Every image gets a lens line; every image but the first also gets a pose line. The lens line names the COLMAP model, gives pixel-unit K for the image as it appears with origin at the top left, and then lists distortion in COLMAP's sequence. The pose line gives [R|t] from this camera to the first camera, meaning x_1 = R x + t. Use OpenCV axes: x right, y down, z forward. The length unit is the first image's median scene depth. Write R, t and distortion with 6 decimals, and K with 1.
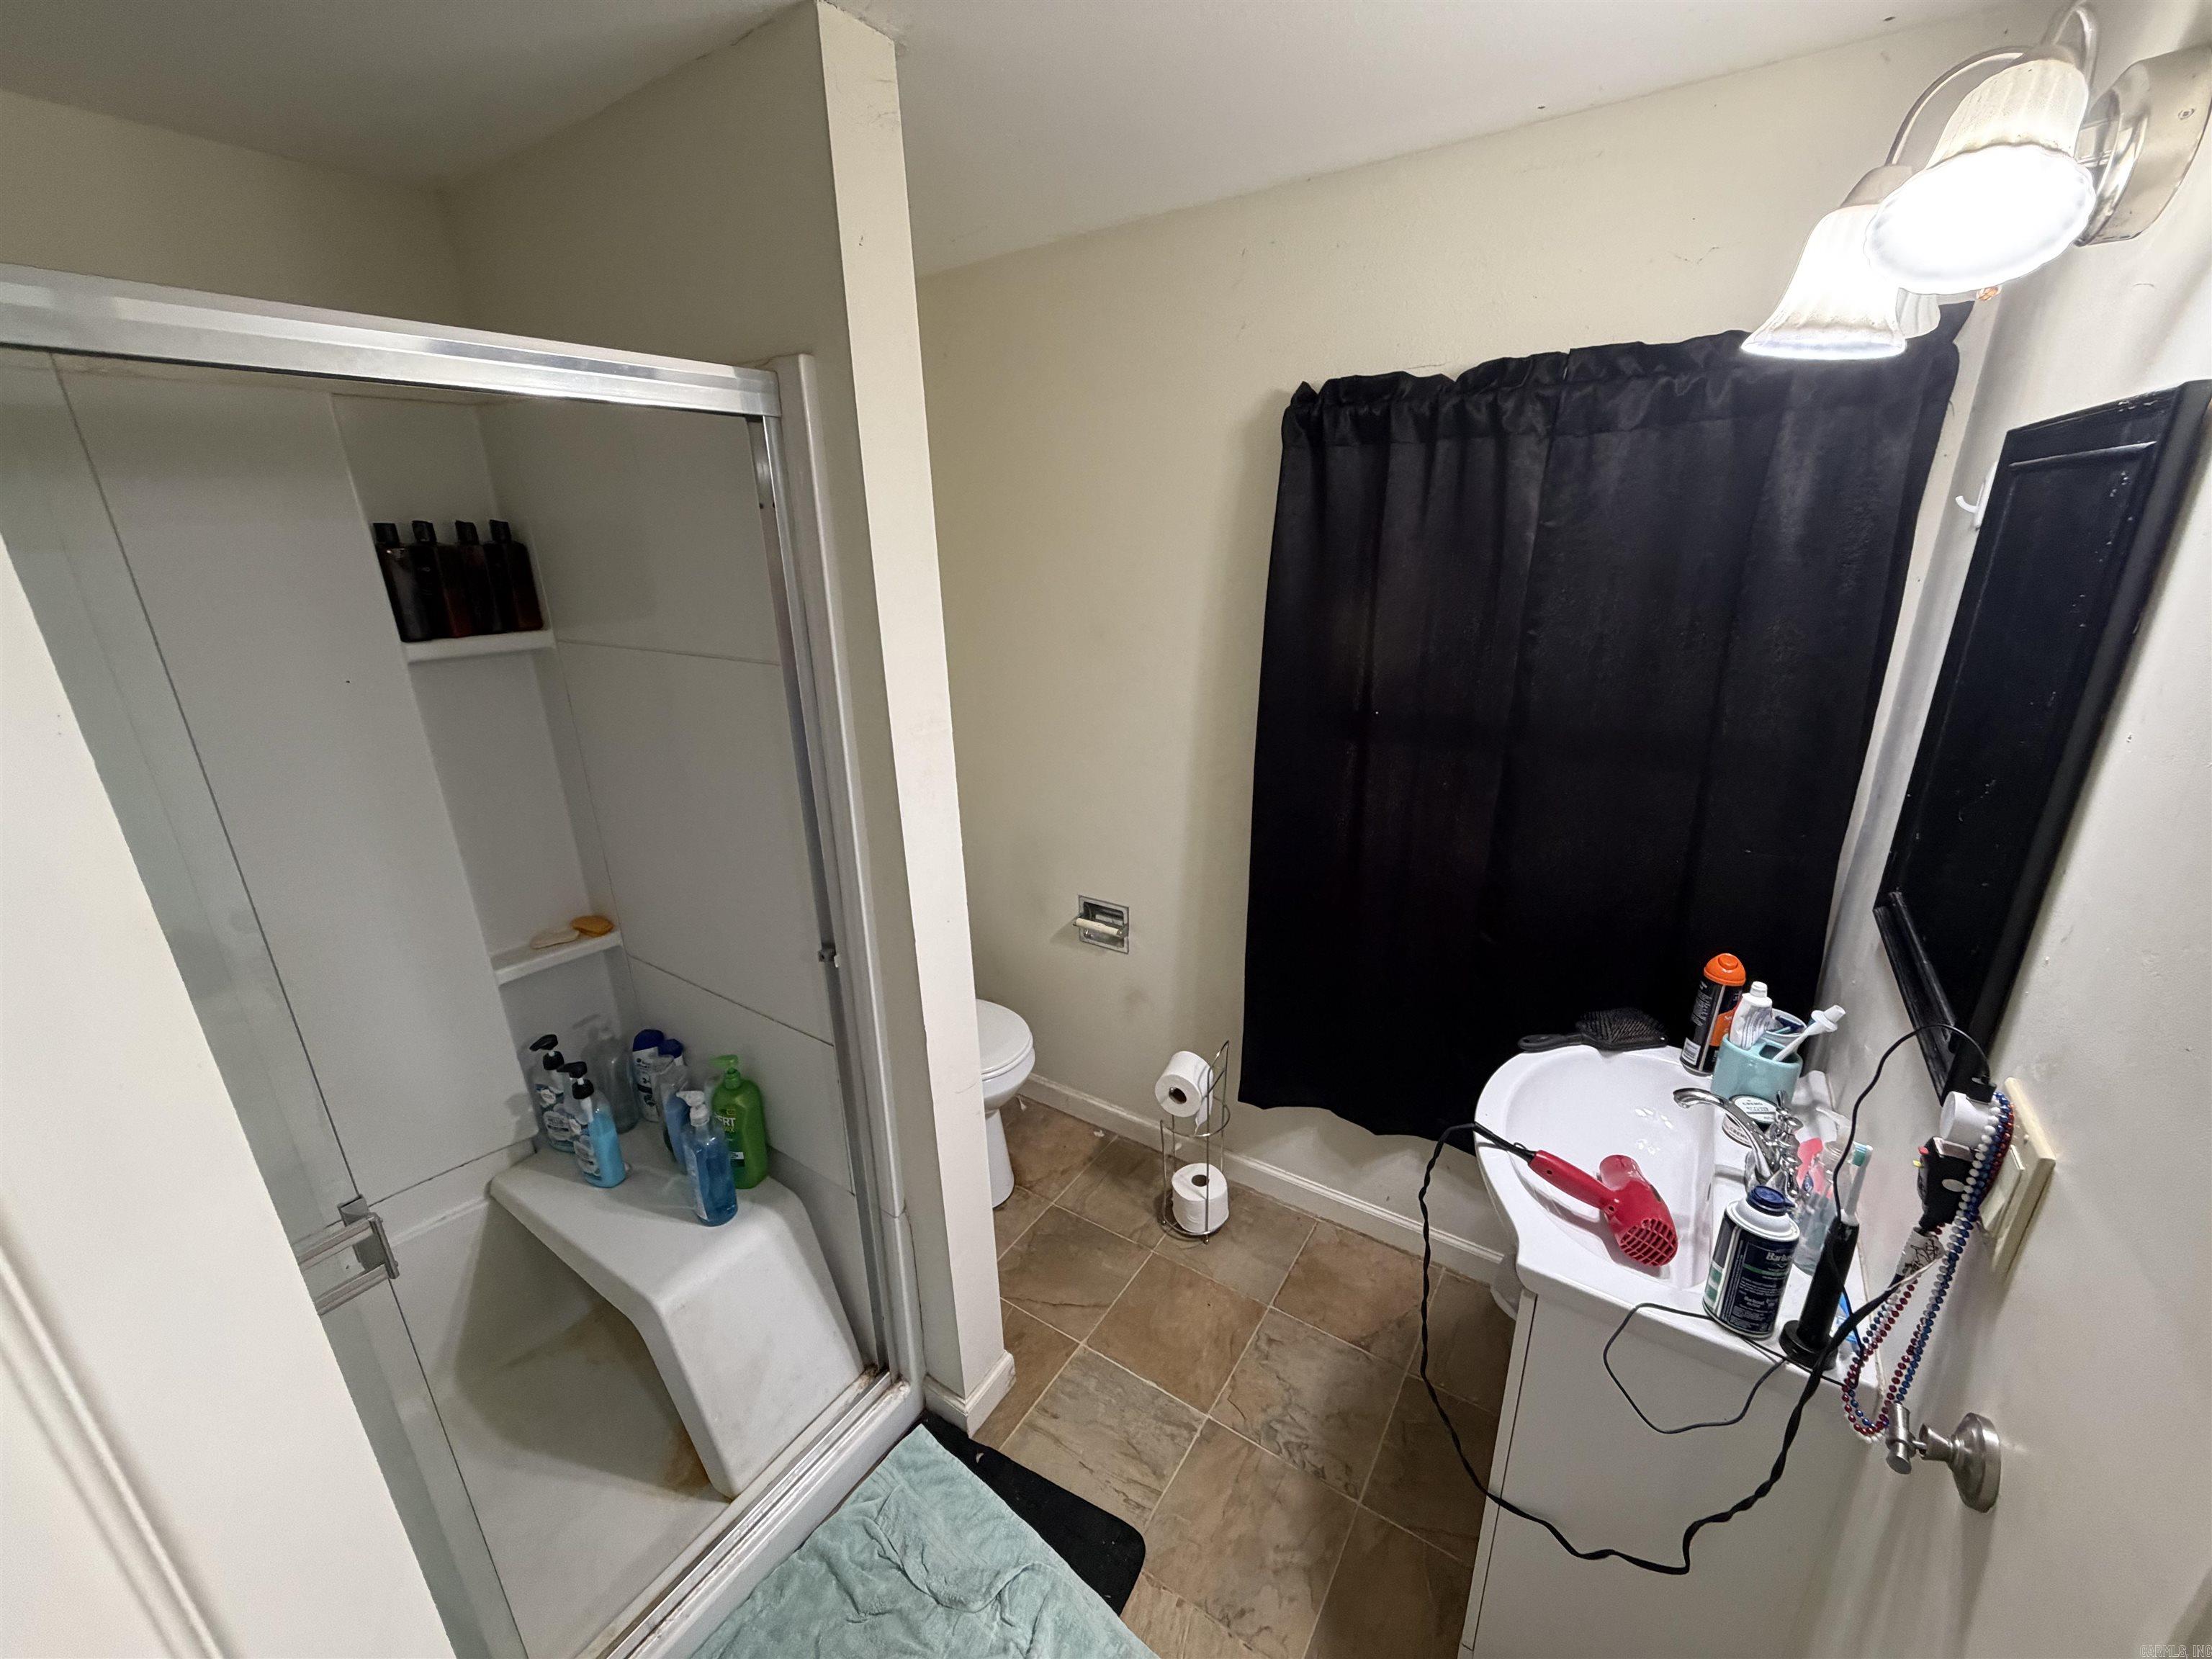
lens RADIAL K [[881.1, 0, 1101.4], [0, 881.1, 835.8], [0, 0, 1]] dist [-0.003749, 0.000878]
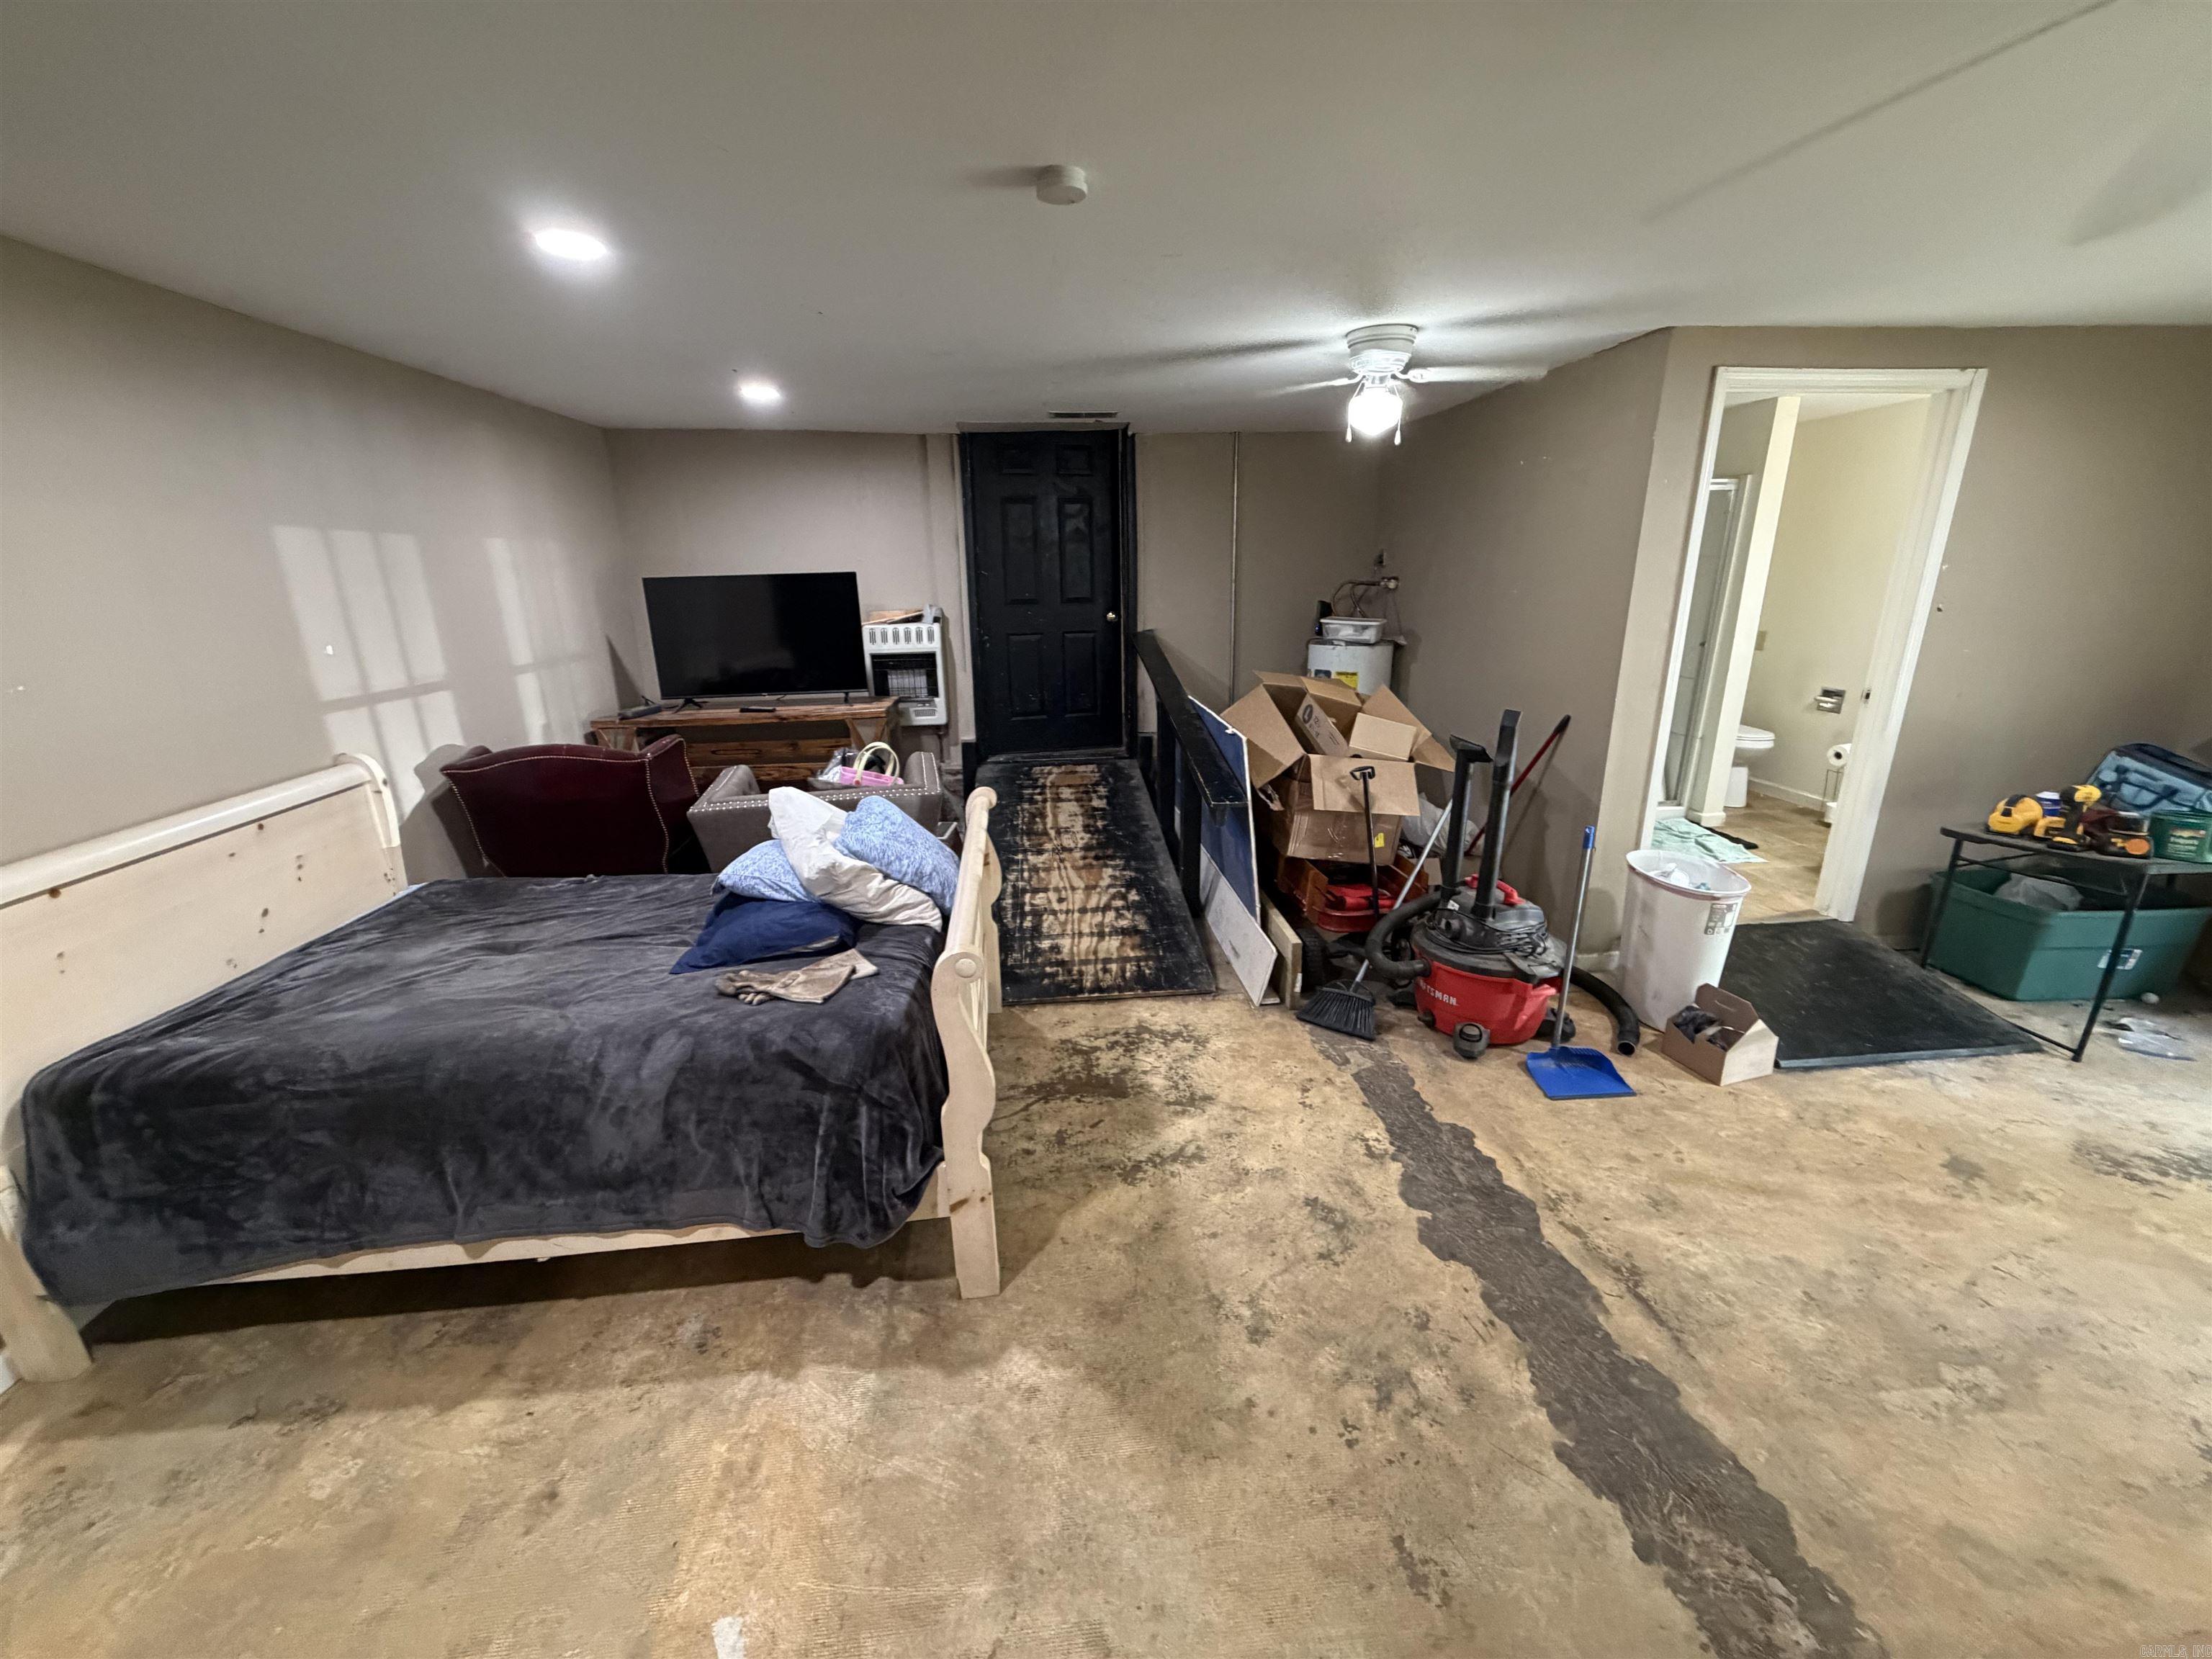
lens RADIAL K [[881.1, 0, 1103.6], [0, 881.1, 827.4], [0, 0, 1]] dist [-0.003749, 0.000878]
pose [[0.635500, 0.233714, -0.735878, 0.718898], [-0.247458, 0.964463, 0.092609, 0.877266], [0.731371, 0.123246, 0.670751, -2.343846]]
